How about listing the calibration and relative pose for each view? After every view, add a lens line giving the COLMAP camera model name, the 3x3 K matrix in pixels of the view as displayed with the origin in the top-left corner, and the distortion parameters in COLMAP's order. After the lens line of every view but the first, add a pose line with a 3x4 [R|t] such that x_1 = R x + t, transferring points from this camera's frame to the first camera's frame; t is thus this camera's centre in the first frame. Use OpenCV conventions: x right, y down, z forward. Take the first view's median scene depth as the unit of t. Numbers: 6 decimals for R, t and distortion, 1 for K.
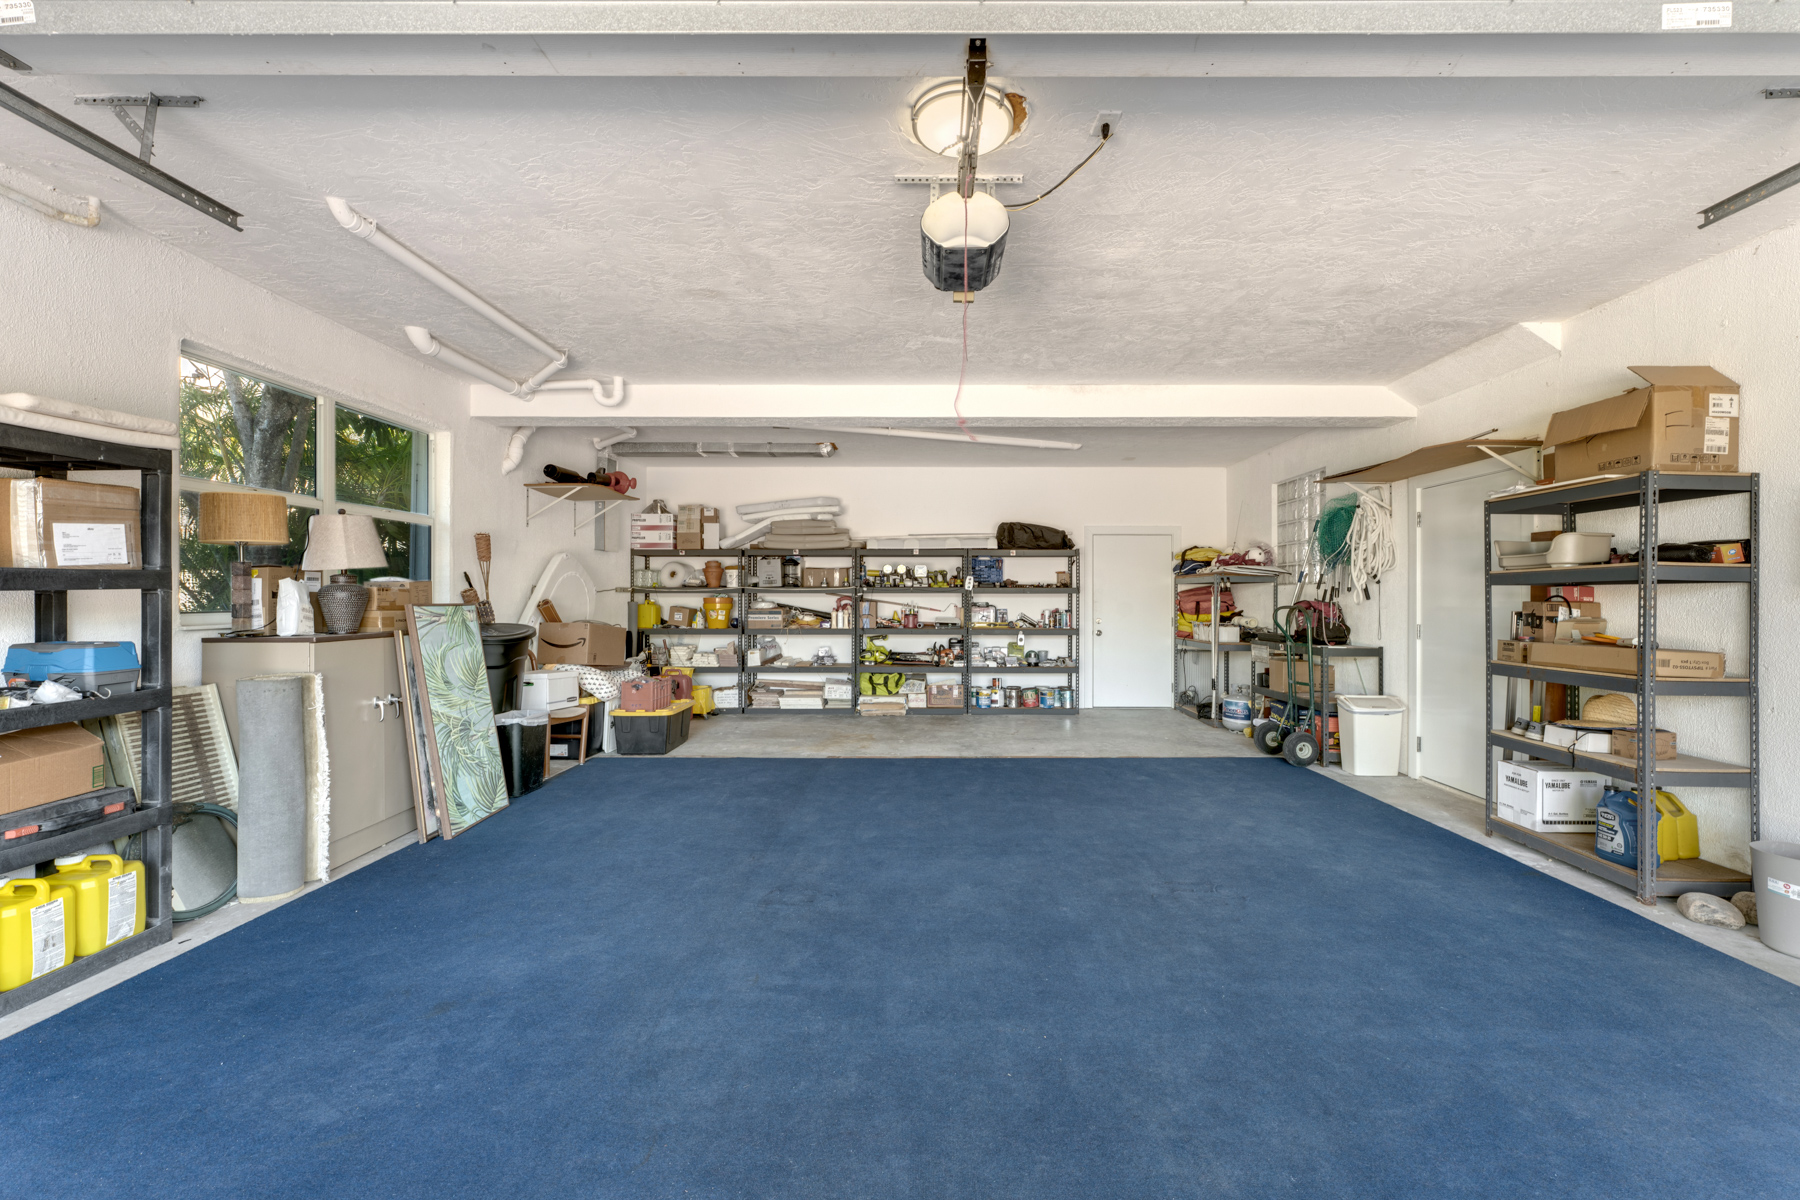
lens RADIAL K [[997.1, 0, 900.0], [0, 997.1, 600.0], [0, 0, 1]] dist [0.000080, 0.000007]
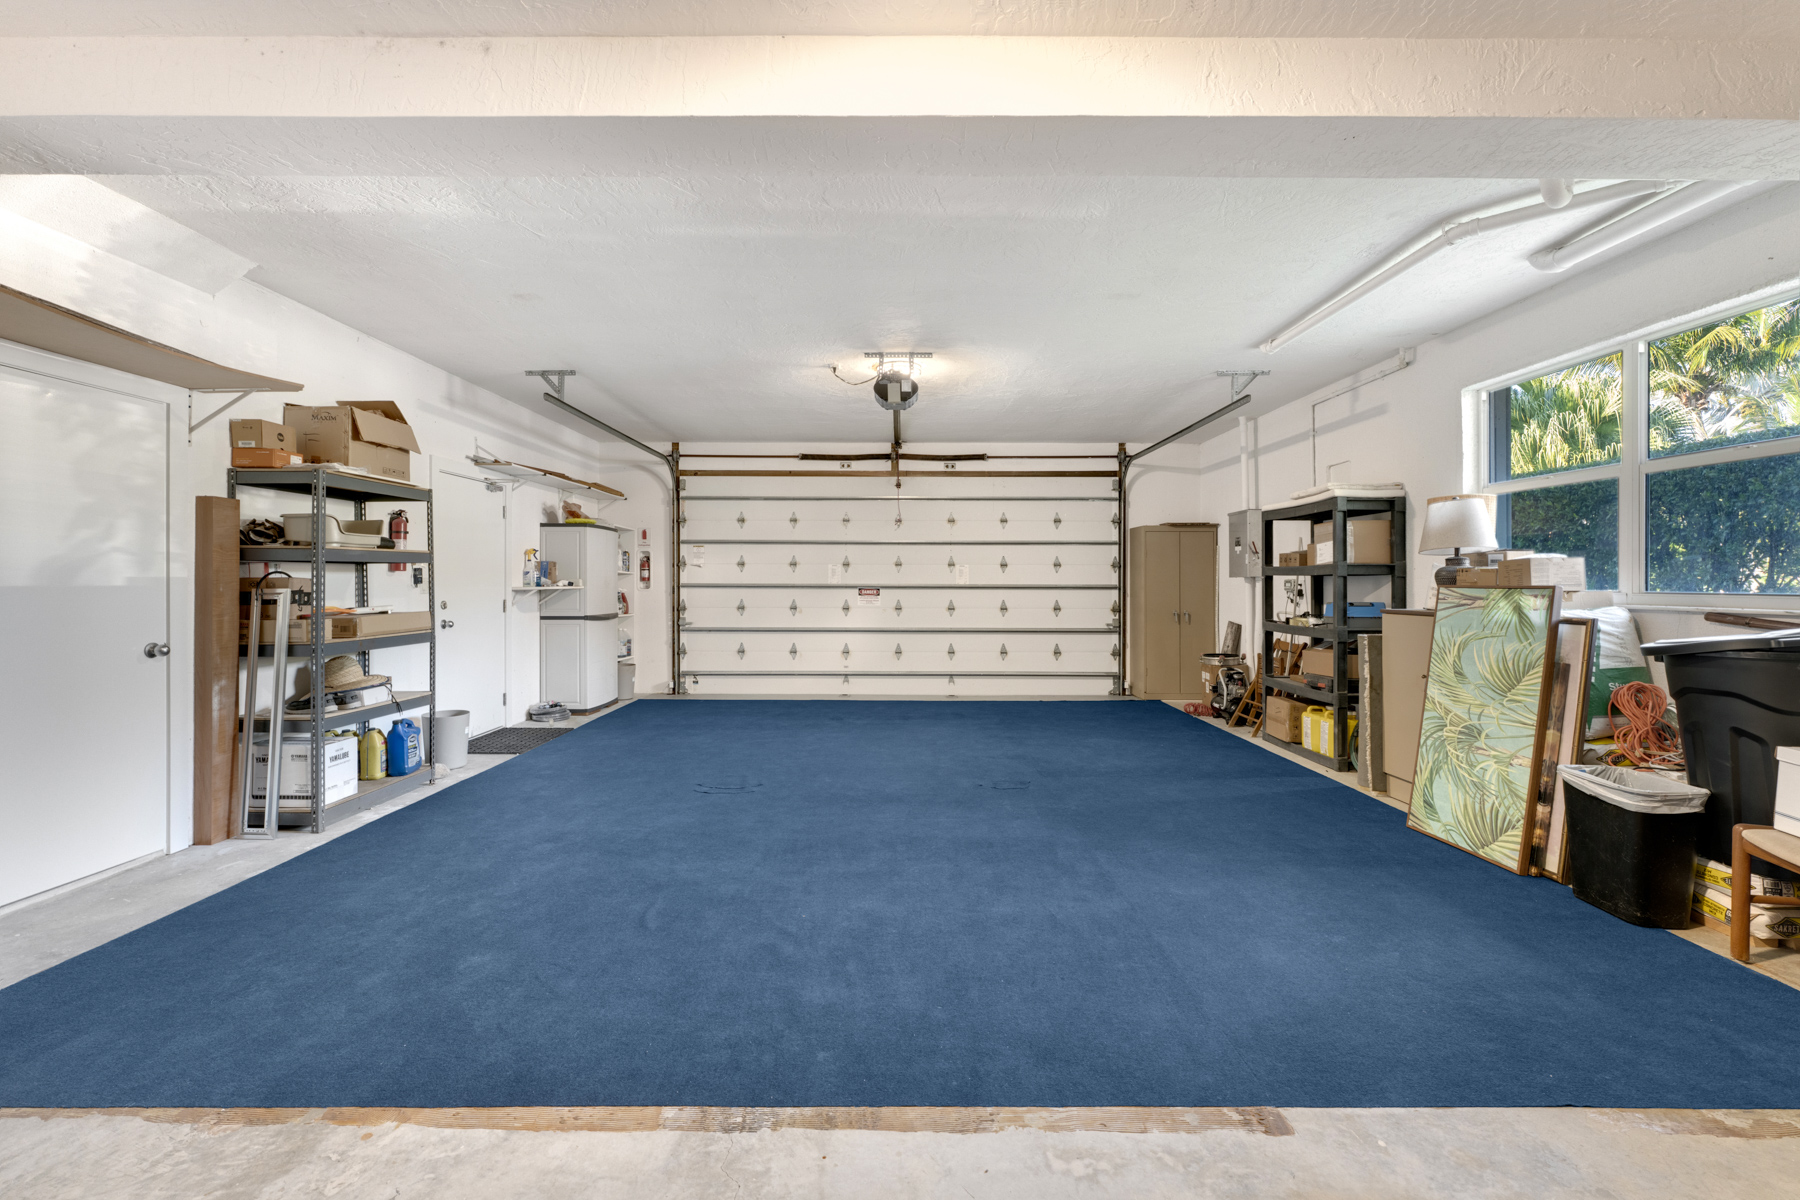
lens RADIAL K [[997.1, 0, 900.0], [0, 997.1, 600.0], [0, 0, 1]] dist [0.000080, 0.000007]
pose [[-0.999817, -0.002846, -0.018934, 0.062757], [-0.003221, 0.999799, 0.019808, 0.000914], [0.018874, 0.019866, -0.999624, 1.907188]]
